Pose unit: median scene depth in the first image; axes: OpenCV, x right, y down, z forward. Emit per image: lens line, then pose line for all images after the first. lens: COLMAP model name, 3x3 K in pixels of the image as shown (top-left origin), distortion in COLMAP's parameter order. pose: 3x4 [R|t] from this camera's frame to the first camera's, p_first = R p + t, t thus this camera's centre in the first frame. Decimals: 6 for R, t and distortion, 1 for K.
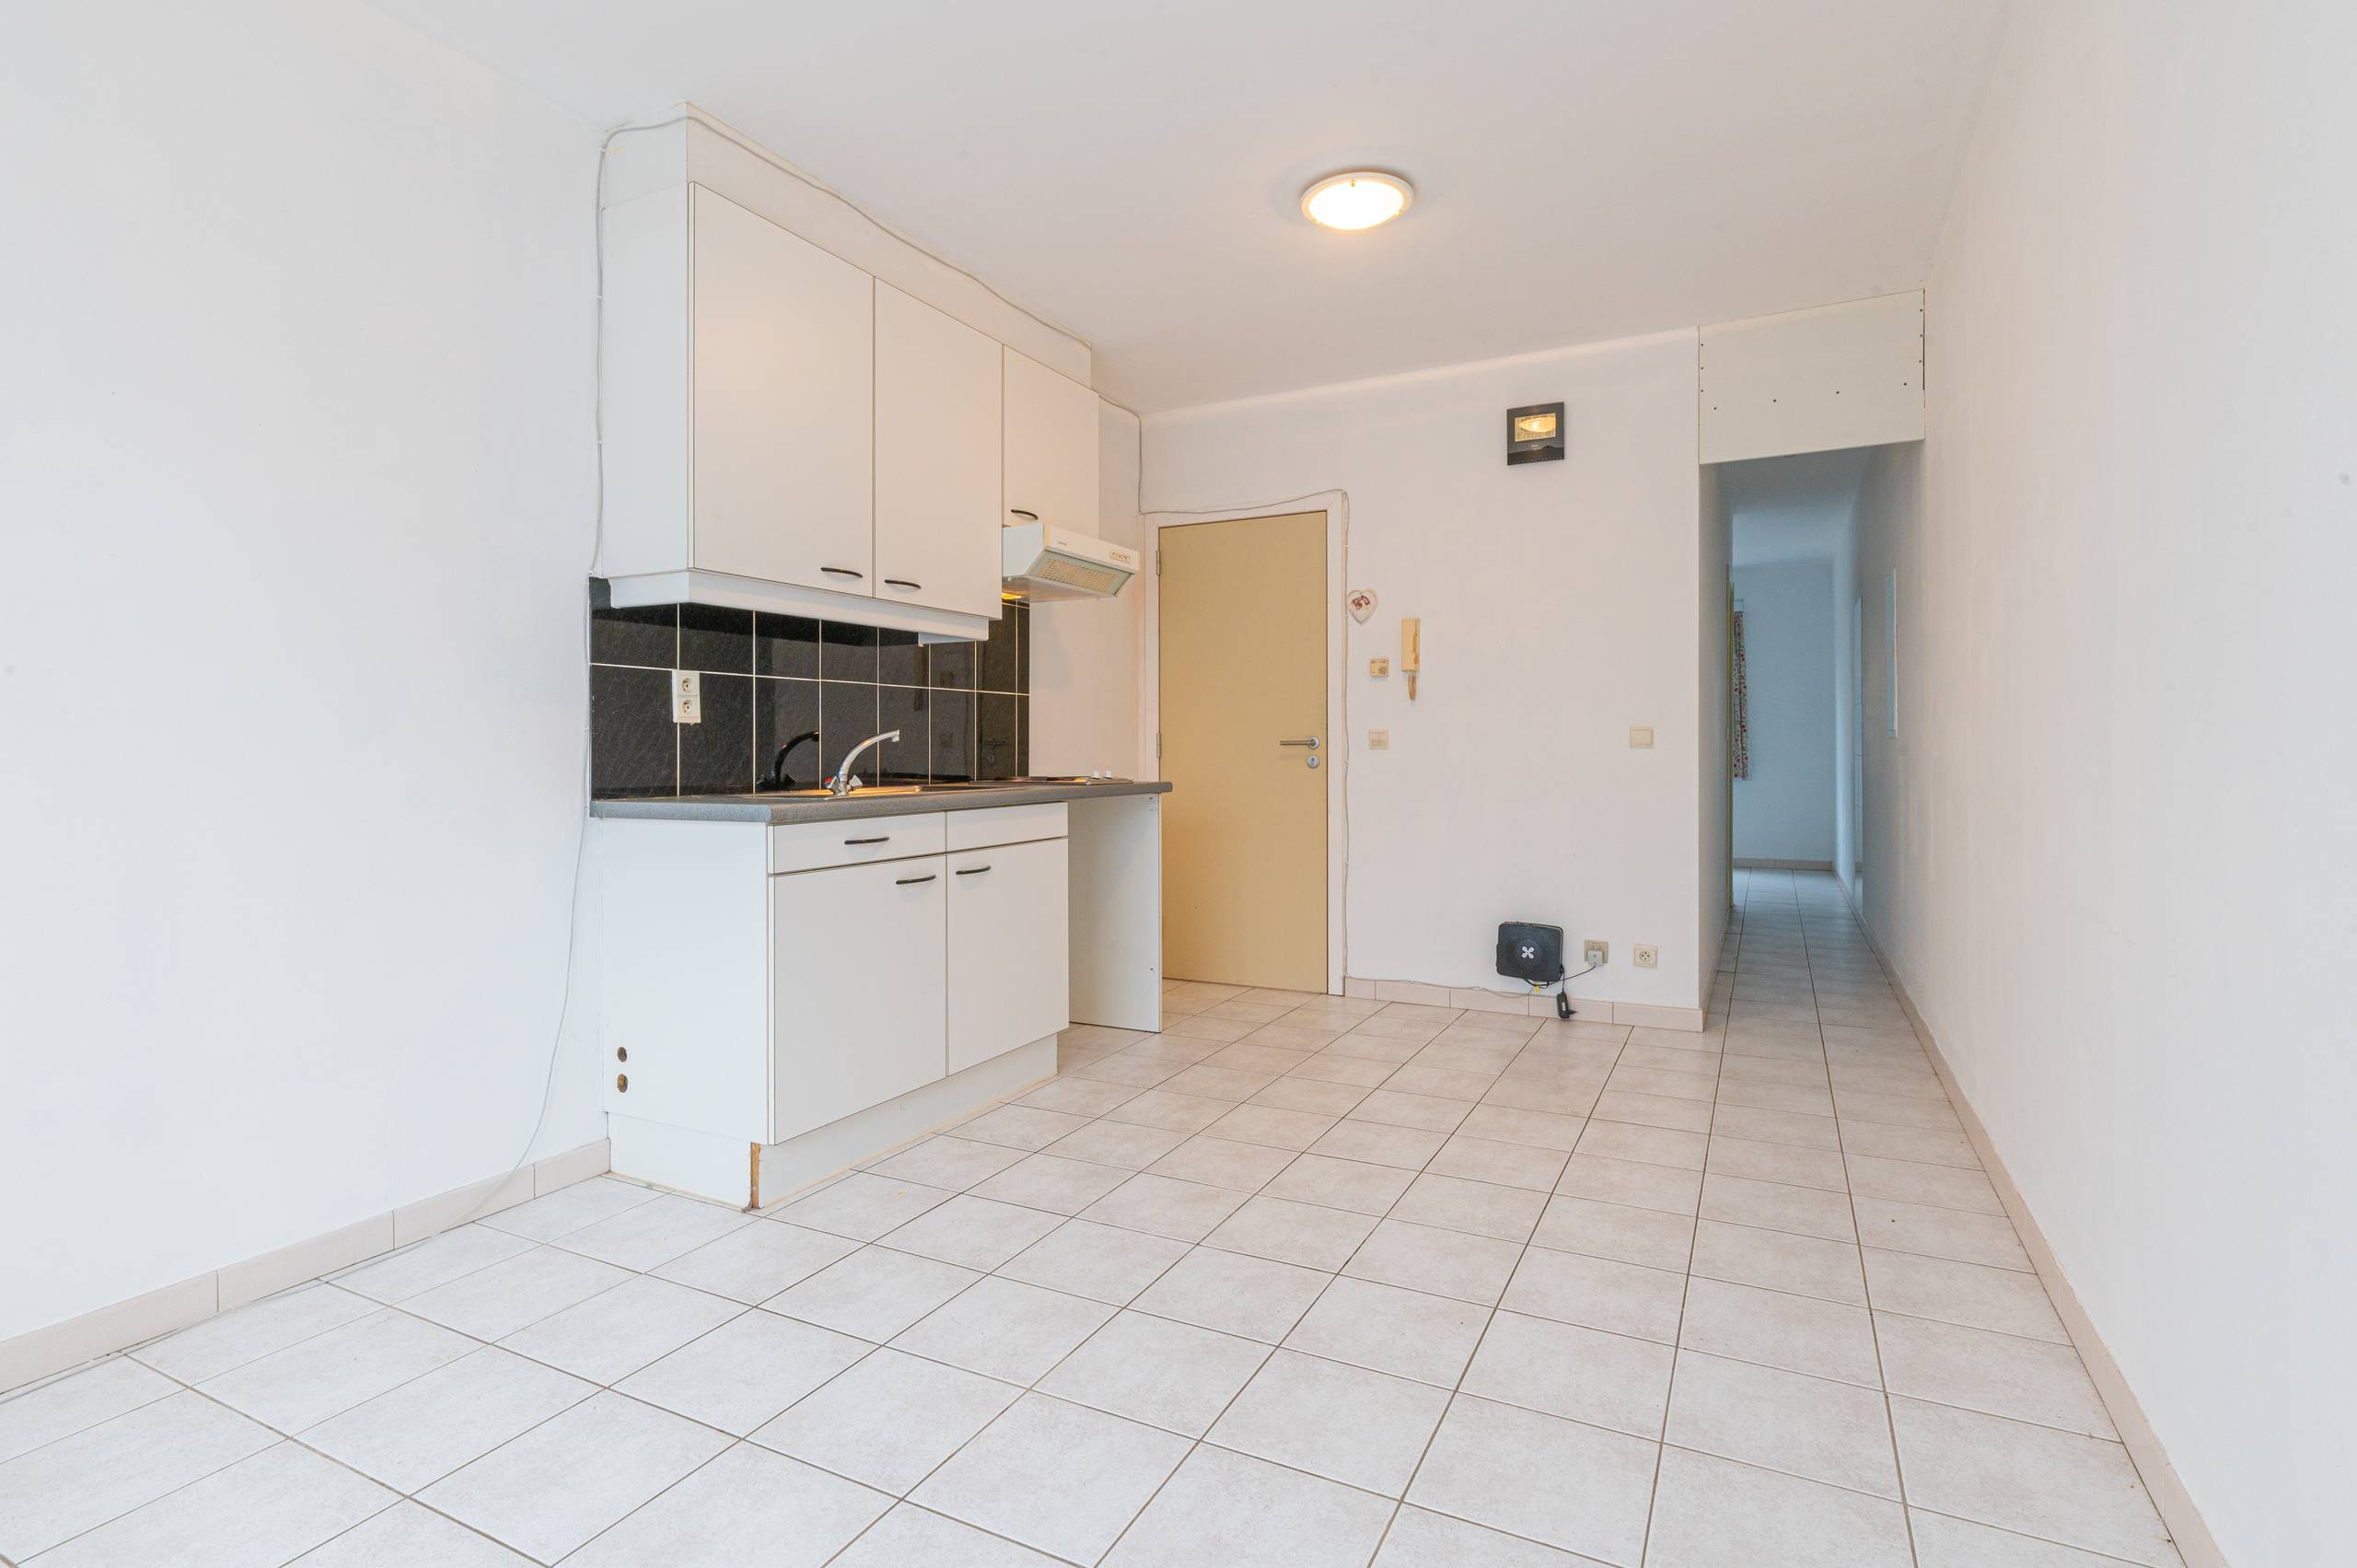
lens RADIAL K [[1151.0, 0, 1180.8], [0, 1151.0, 758.6], [0, 0, 1]] dist [-0.000582, -0.000602]
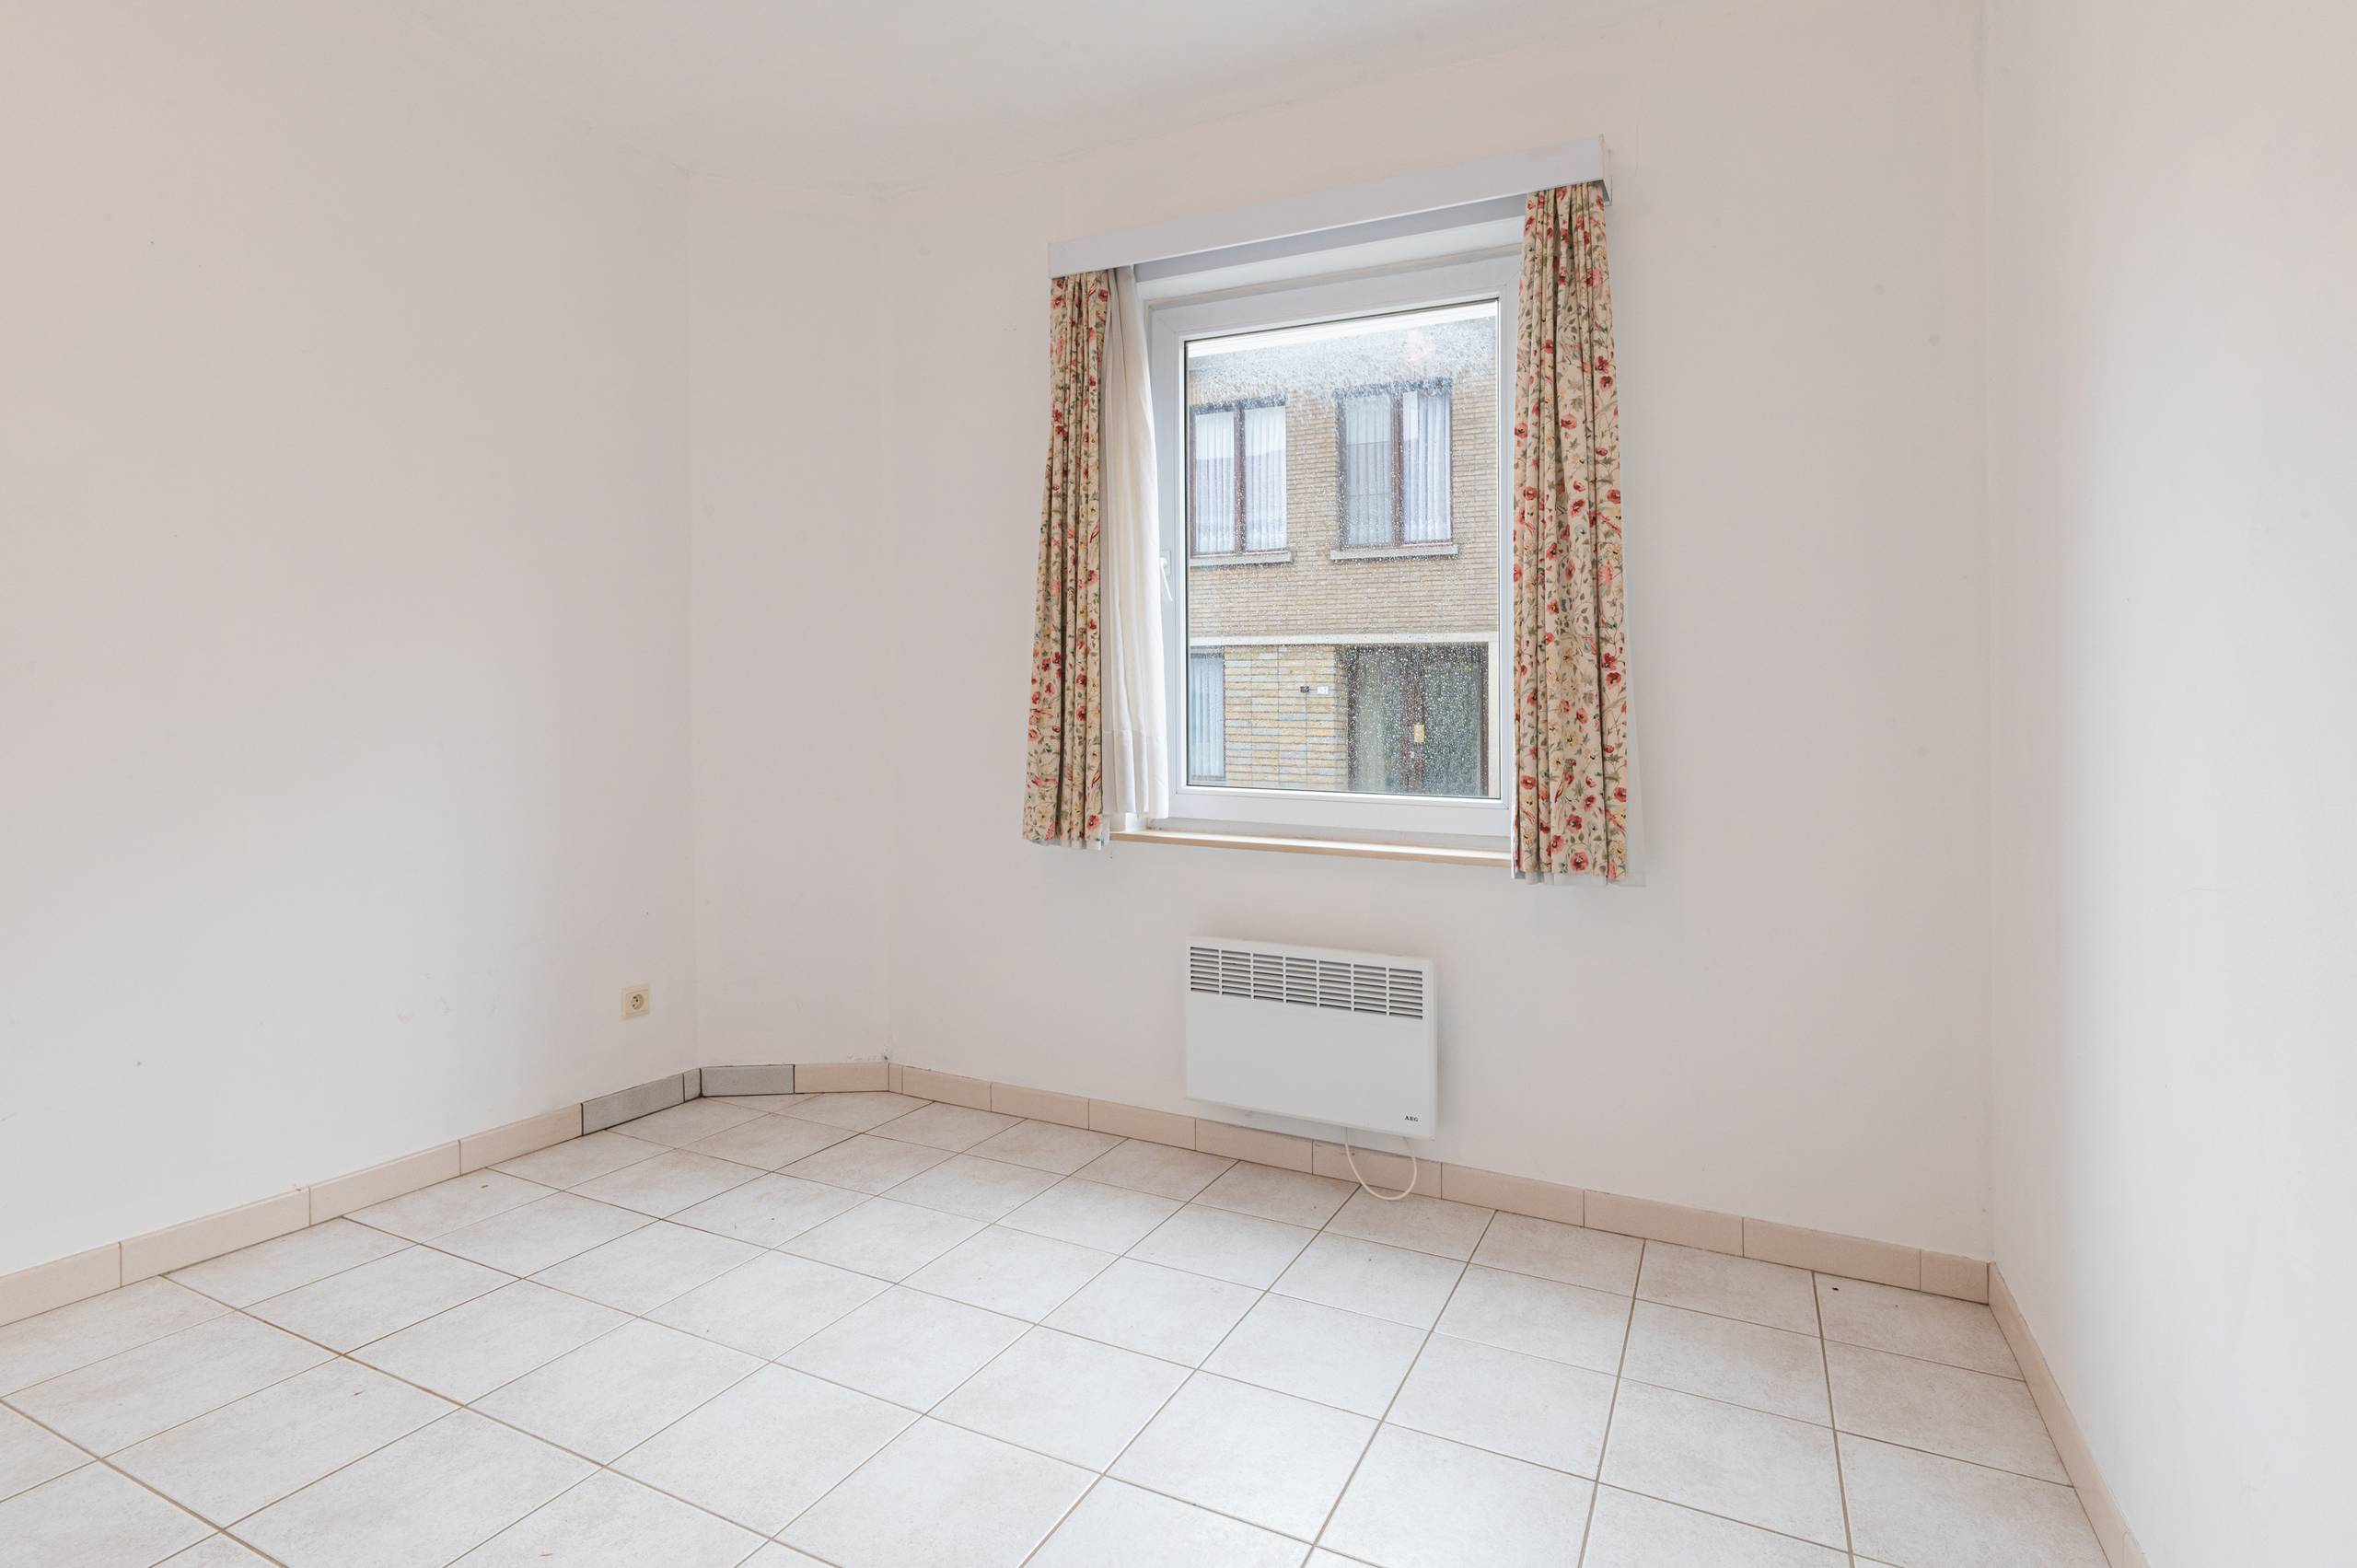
lens RADIAL K [[1193.0, 0, 1134.2], [0, 1193.0, 742.2], [0, 0, 1]] dist [-0.051643, 0.000210]
pose [[0.999954, 0.009021, 0.003227, 0.028793], [-0.009036, 0.999947, 0.004944, -0.000786], [-0.003182, -0.004973, 0.999983, 0.055673]]
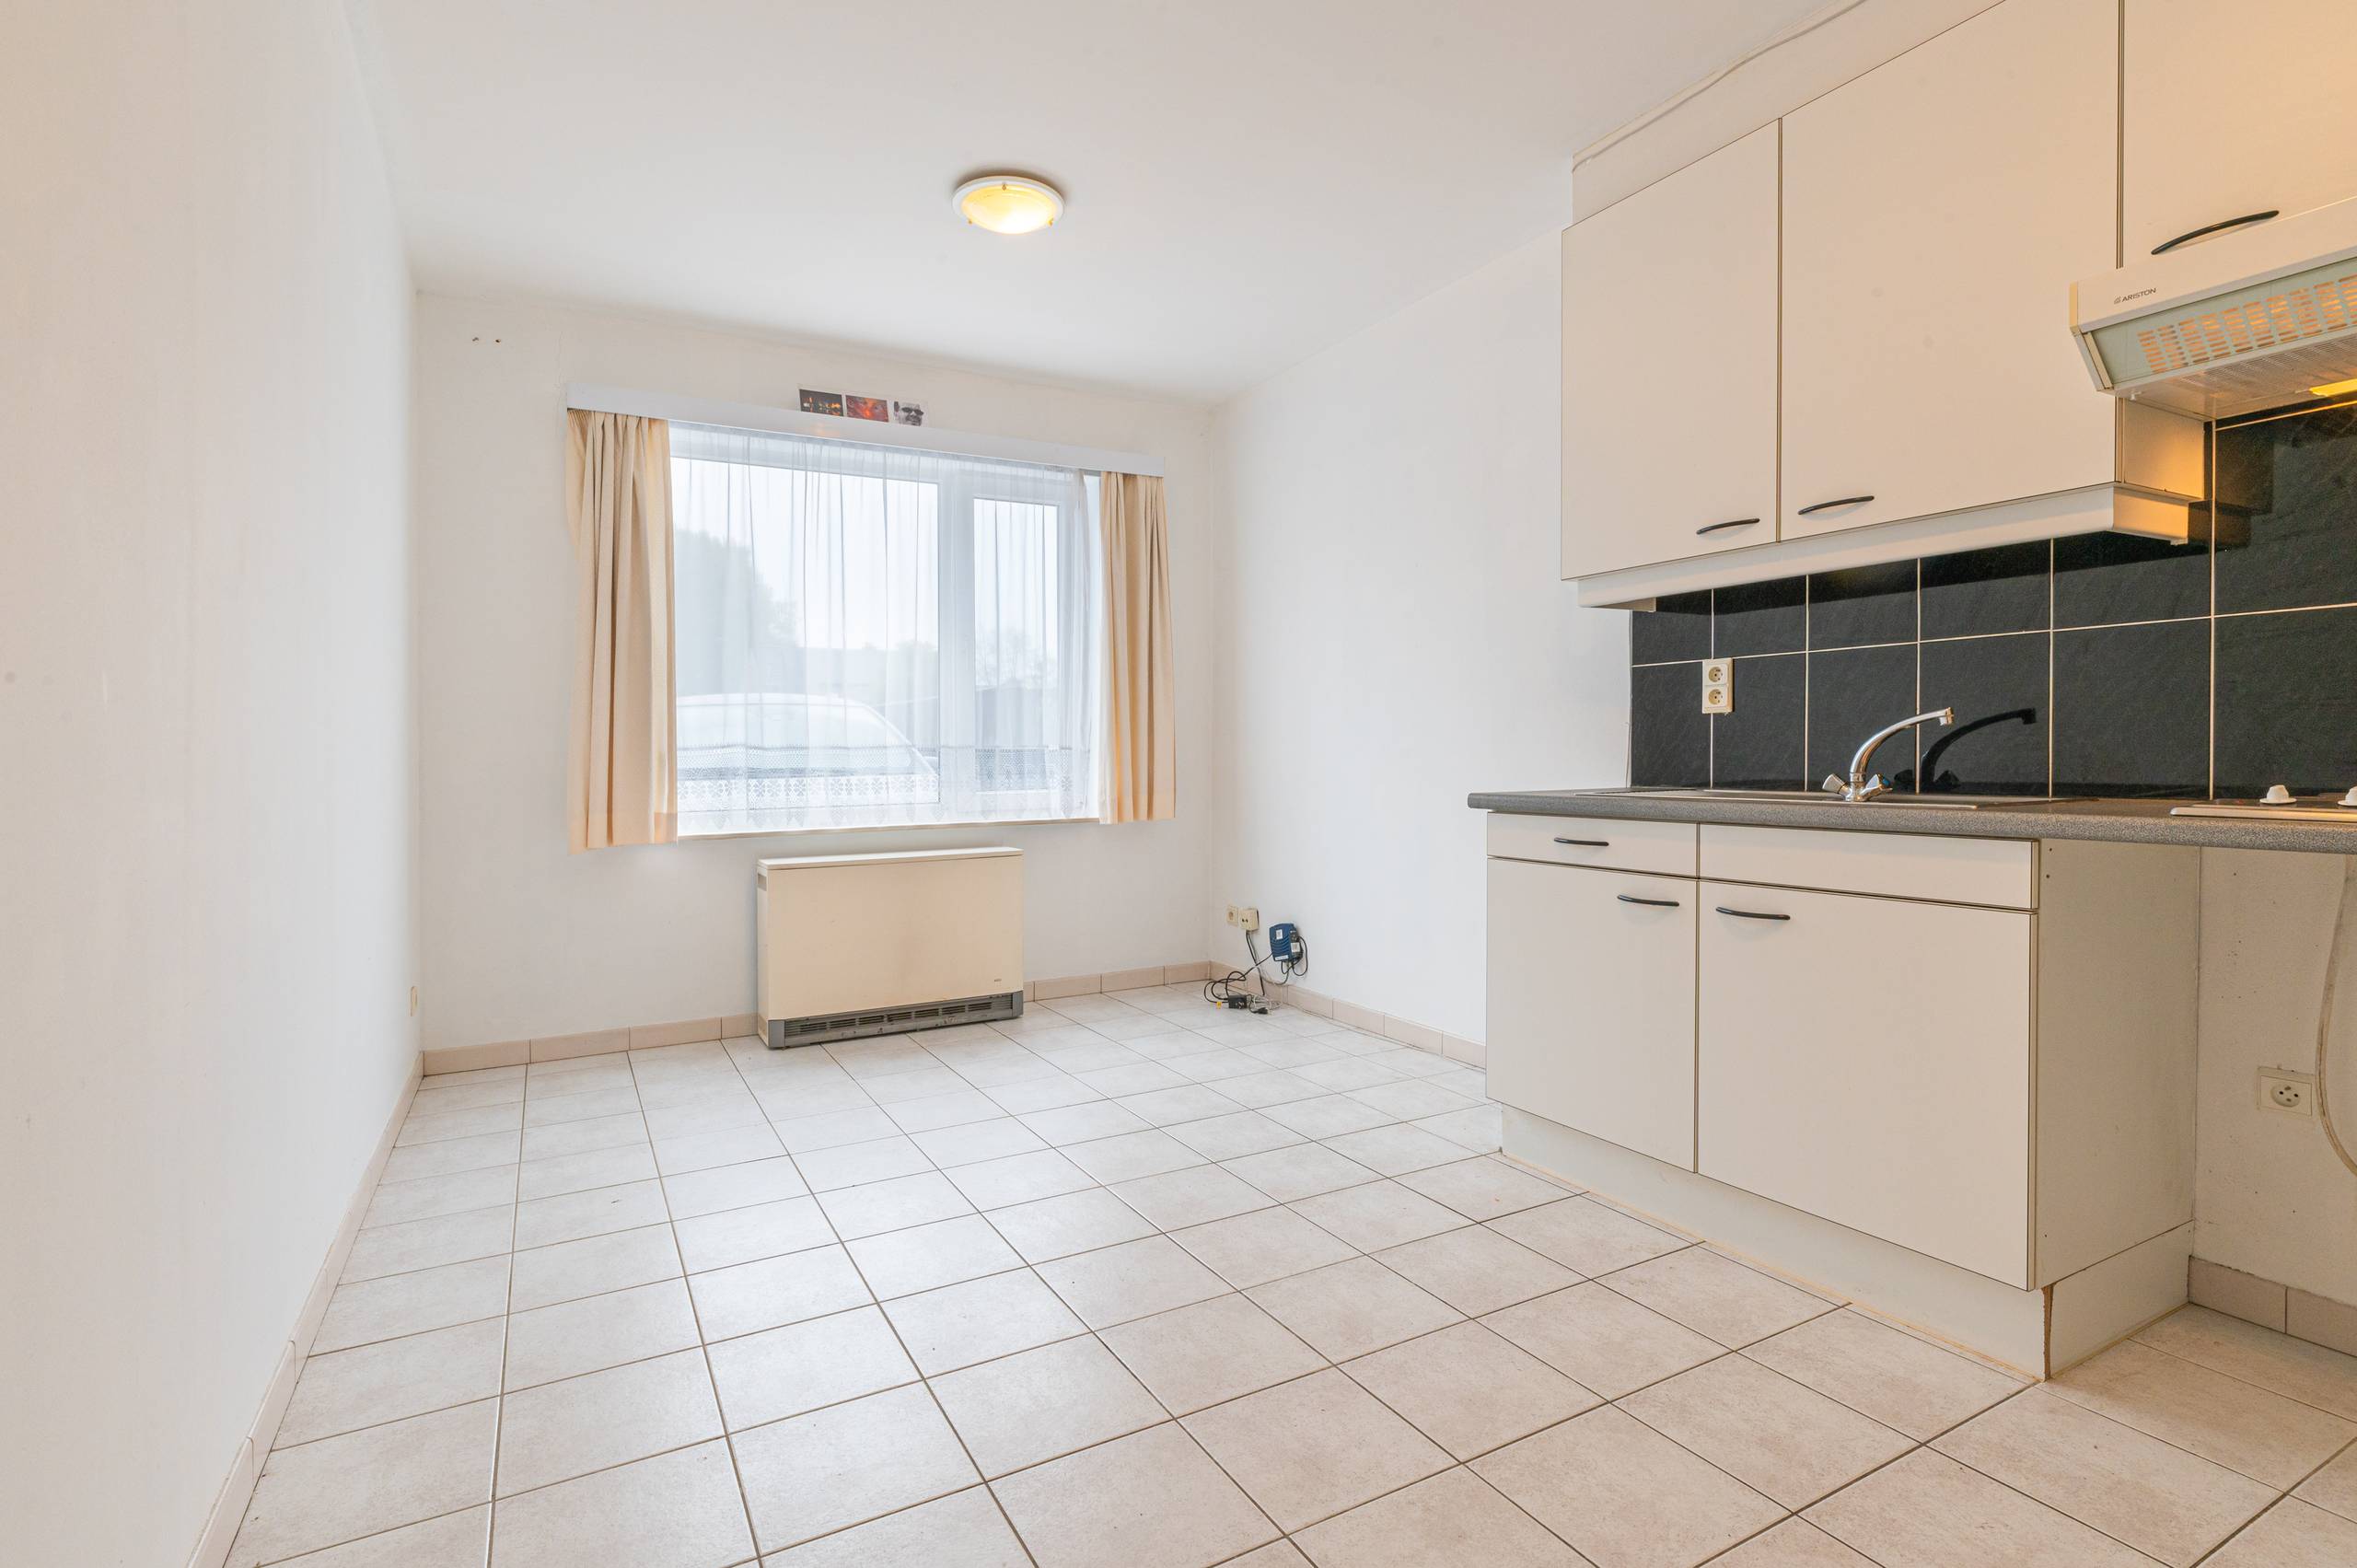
lens RADIAL K [[1151.0, 0, 1180.8], [0, 1151.0, 758.6], [0, 0, 1]] dist [-0.000582, -0.000602]
pose [[-0.557729, 0.015208, -0.829884, 0.621849], [0.007715, 0.999884, 0.013139, -0.009012], [0.829987, 0.000925, -0.557781, 1.160402]]
